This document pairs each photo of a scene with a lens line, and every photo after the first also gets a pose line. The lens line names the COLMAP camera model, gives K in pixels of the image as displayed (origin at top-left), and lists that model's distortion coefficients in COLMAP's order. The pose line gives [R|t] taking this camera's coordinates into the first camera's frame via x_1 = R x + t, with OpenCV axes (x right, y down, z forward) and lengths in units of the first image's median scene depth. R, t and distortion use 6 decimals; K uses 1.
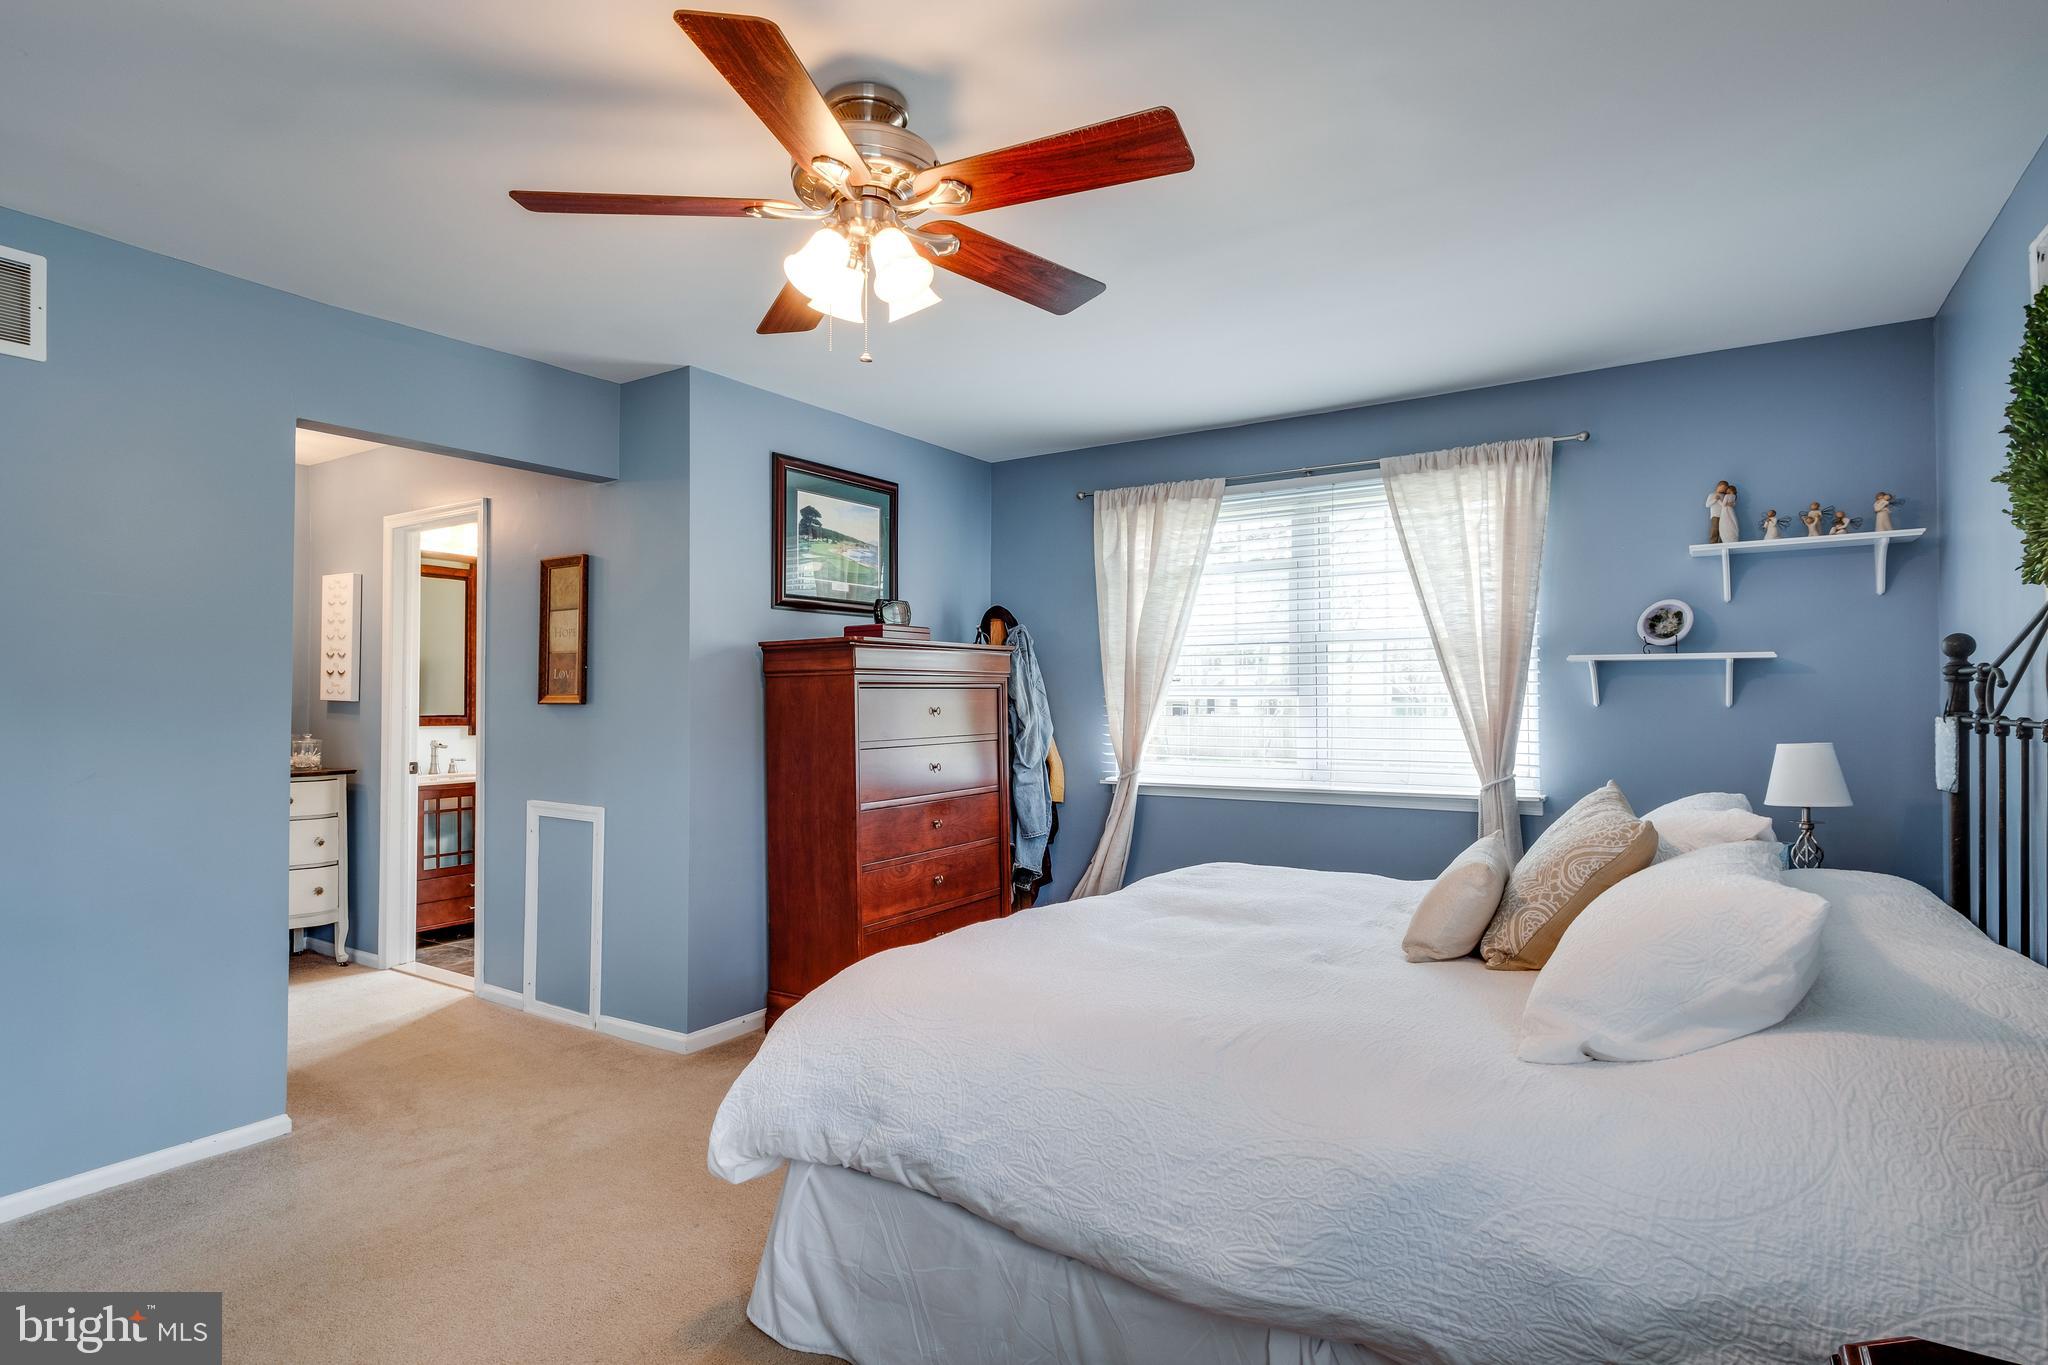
lens RADIAL K [[1058.7, 0, 1024.0], [0, 1058.7, 682.5], [0, 0, 1]] dist [-0.004459, -0.000553]
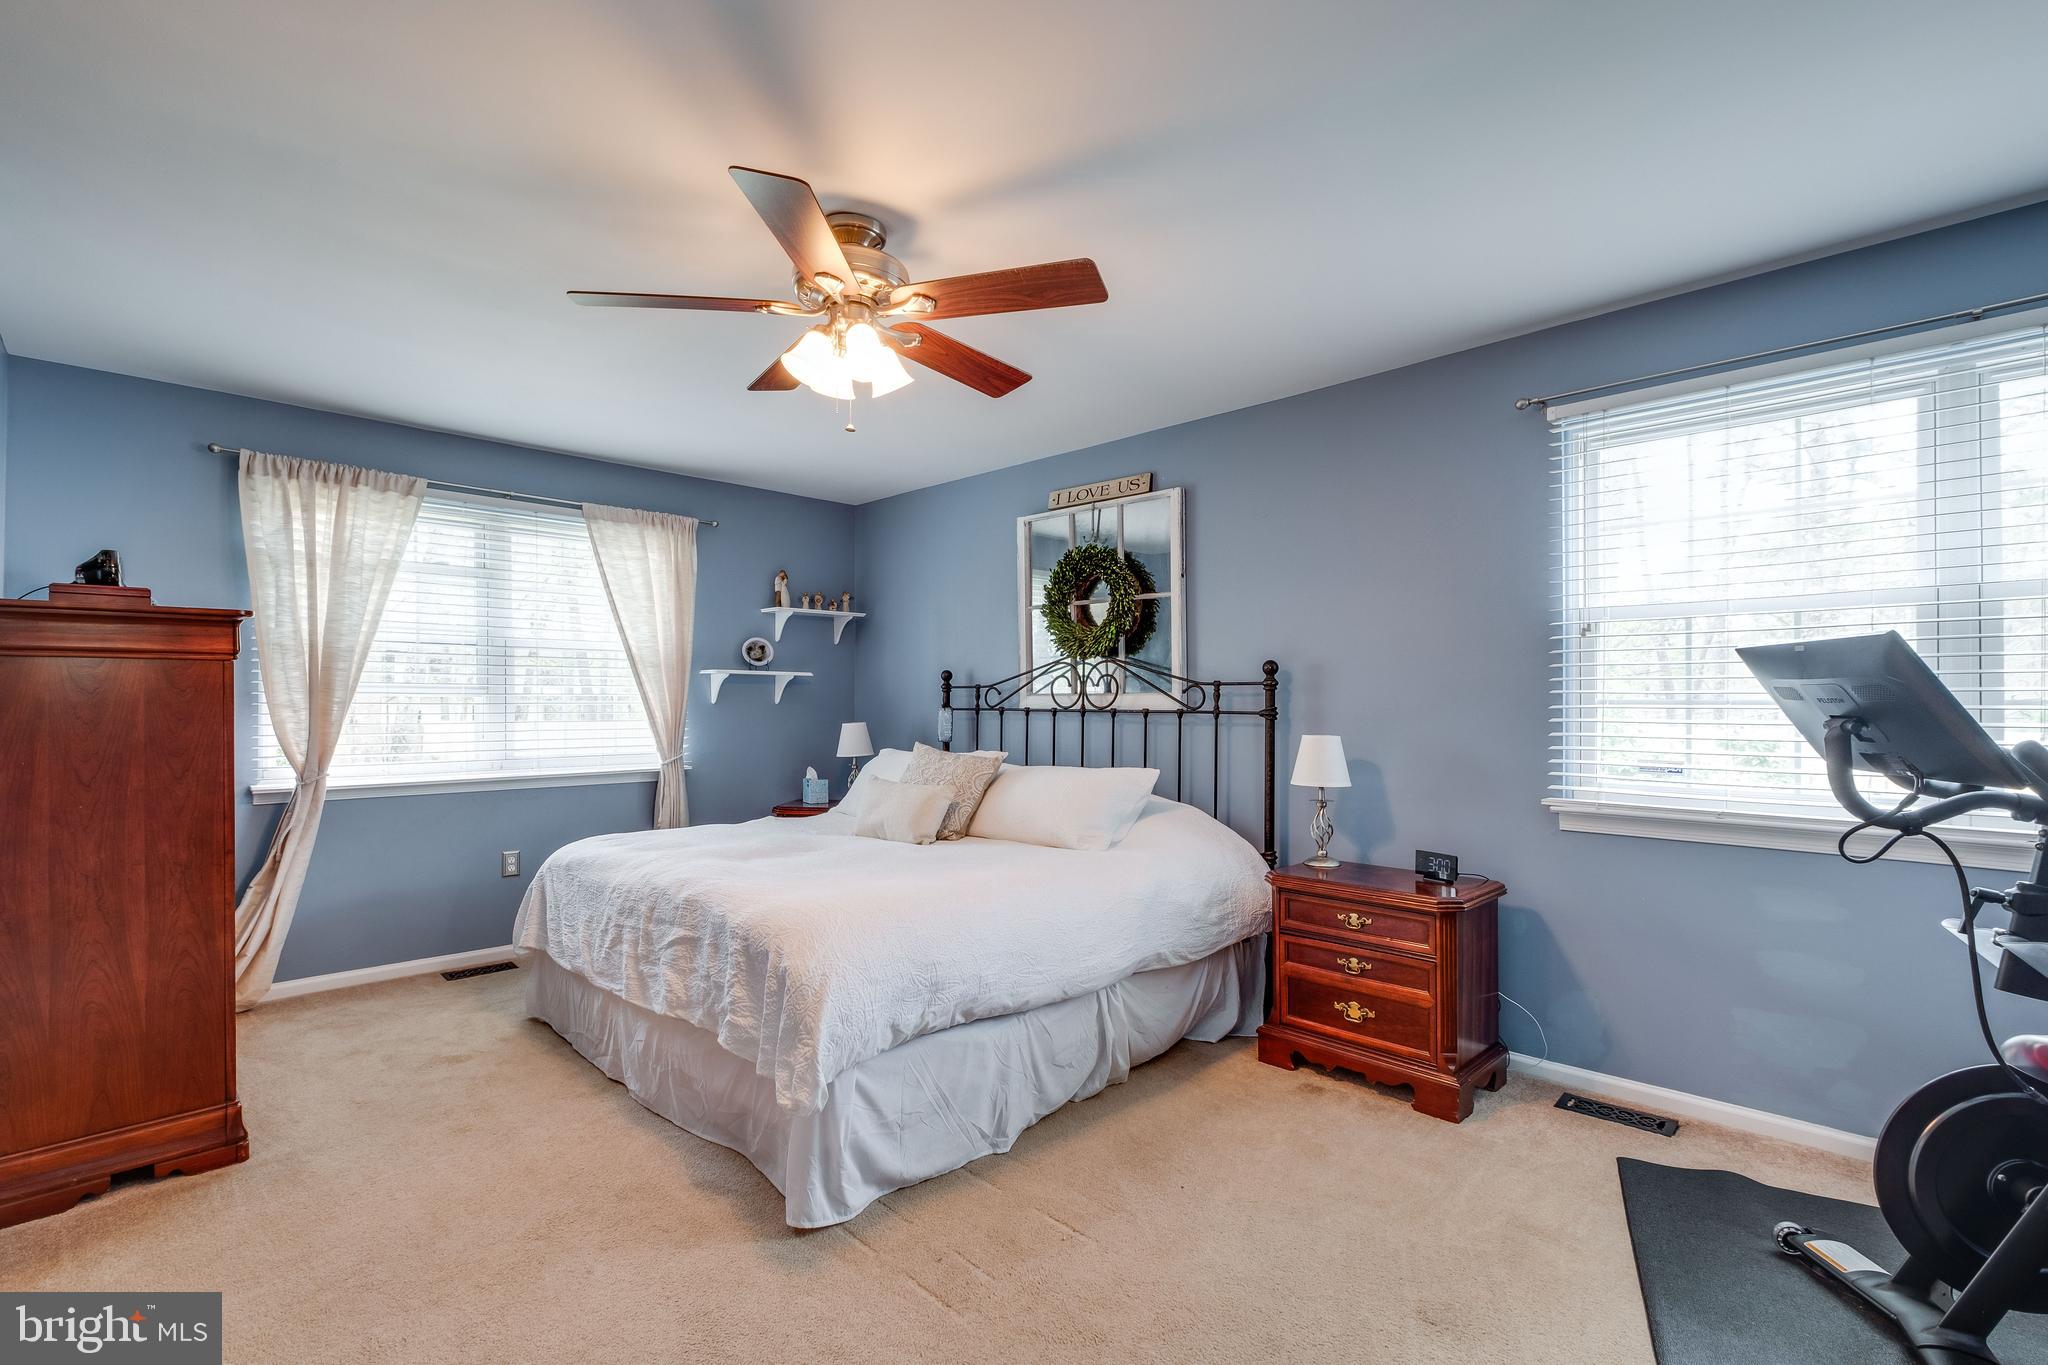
lens RADIAL K [[907.6, 0, 1003.0], [0, 907.6, 698.2], [0, 0, 1]] dist [-0.002311, 0.000126]
pose [[0.224117, 0.006127, 0.974543, -0.596635], [-0.020257, 0.999793, -0.001627, 0.008028], [-0.974352, -0.019376, 0.224194, 0.291680]]
